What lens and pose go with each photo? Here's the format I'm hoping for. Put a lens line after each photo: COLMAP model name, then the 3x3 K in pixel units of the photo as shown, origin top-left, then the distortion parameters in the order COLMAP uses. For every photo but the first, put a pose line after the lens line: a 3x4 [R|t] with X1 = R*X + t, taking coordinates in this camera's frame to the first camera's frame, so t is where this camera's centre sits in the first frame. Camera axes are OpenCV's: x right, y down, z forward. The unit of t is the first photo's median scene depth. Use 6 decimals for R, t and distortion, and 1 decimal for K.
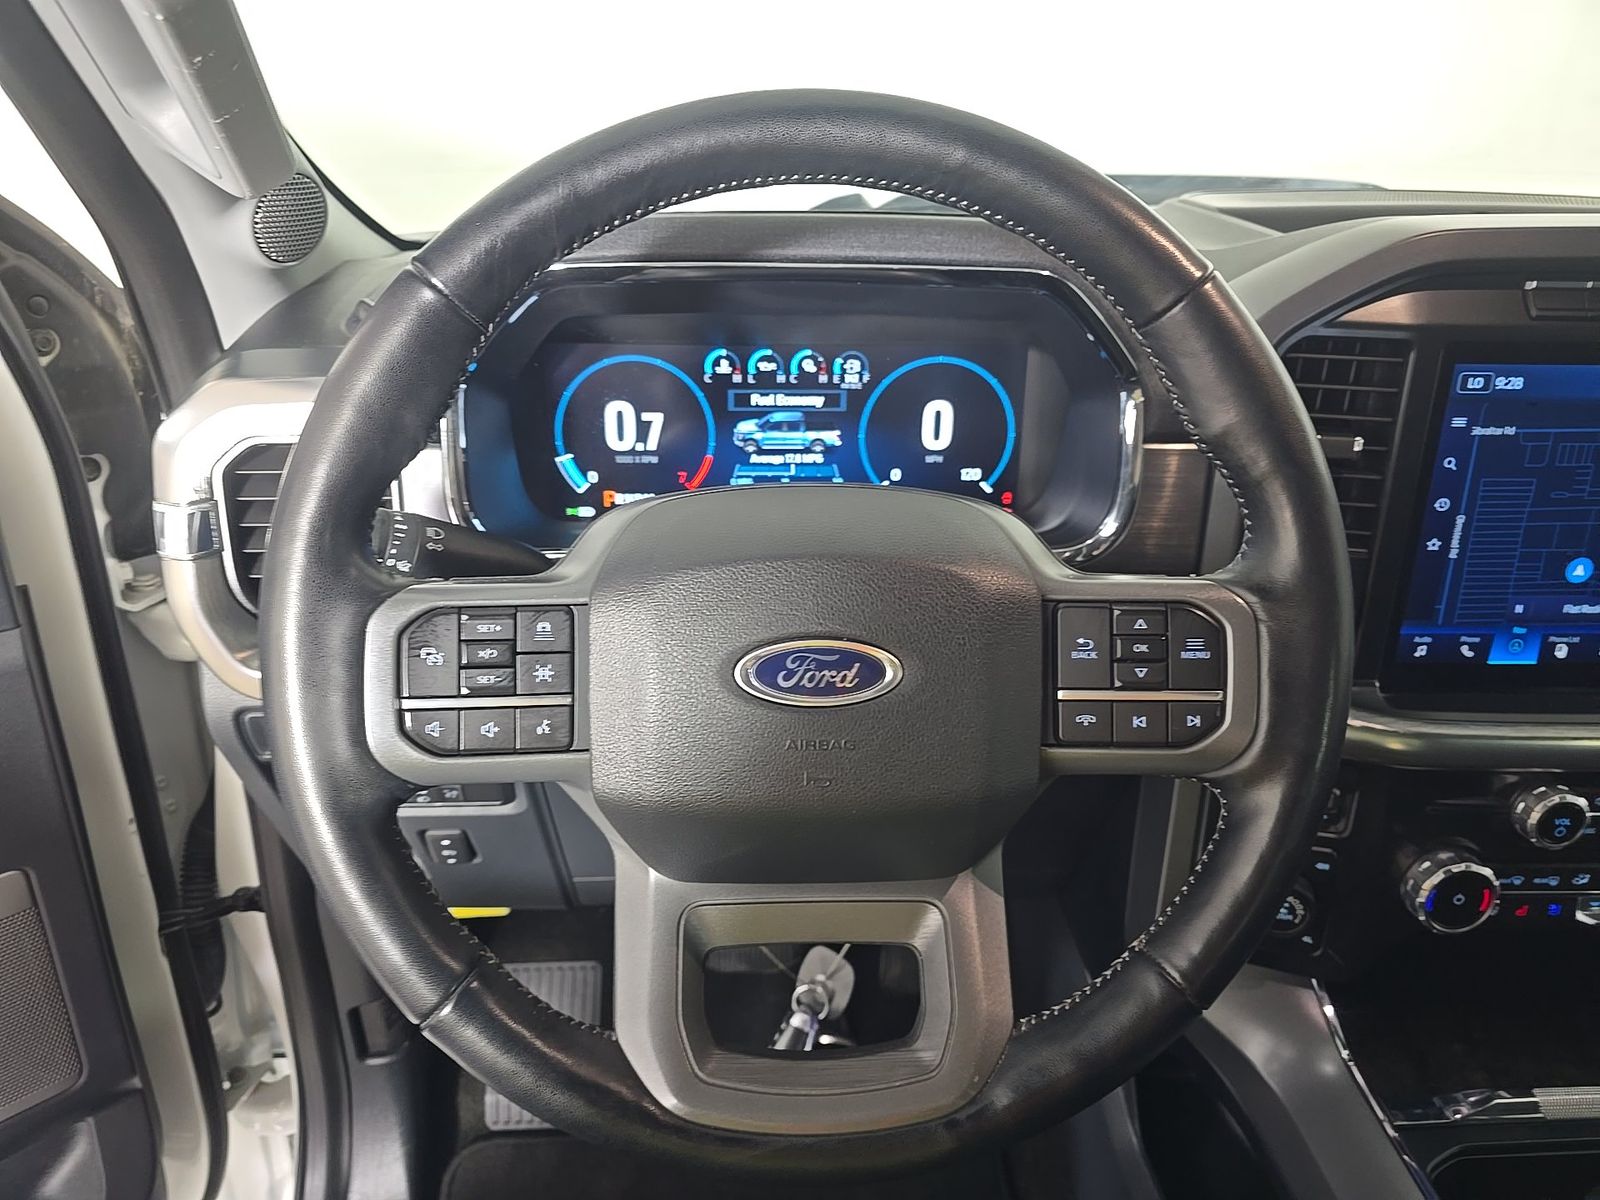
lens RADIAL K [[1101.3, 0, 796.0], [0, 1101.3, 623.1], [0, 0, 1]] dist [0.046364, -0.042047]
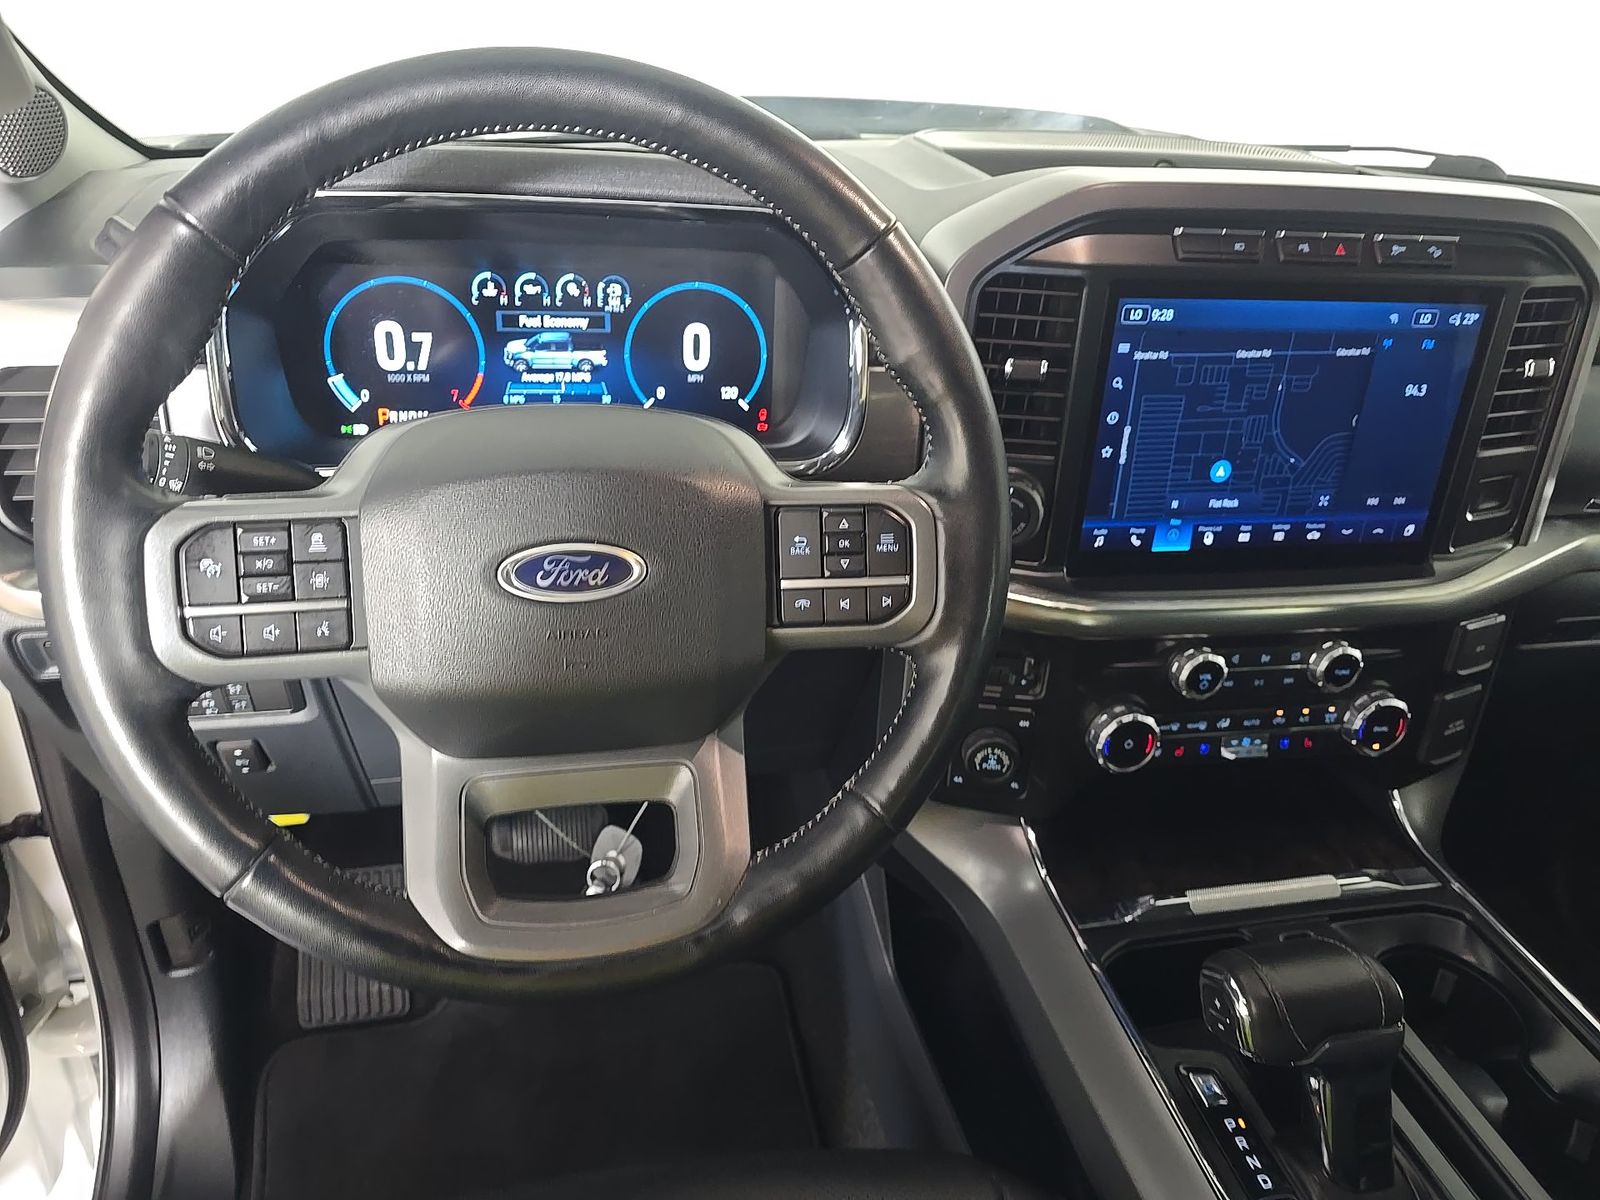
lens RADIAL K [[1101.3, 0, 796.0], [0, 1101.3, 623.1], [0, 0, 1]] dist [0.046364, -0.042047]
pose [[0.985754, -0.038984, 0.163610, 0.043190], [0.025735, 0.996272, 0.082334, 0.006484], [-0.166210, -0.076950, 0.983083, -0.130919]]
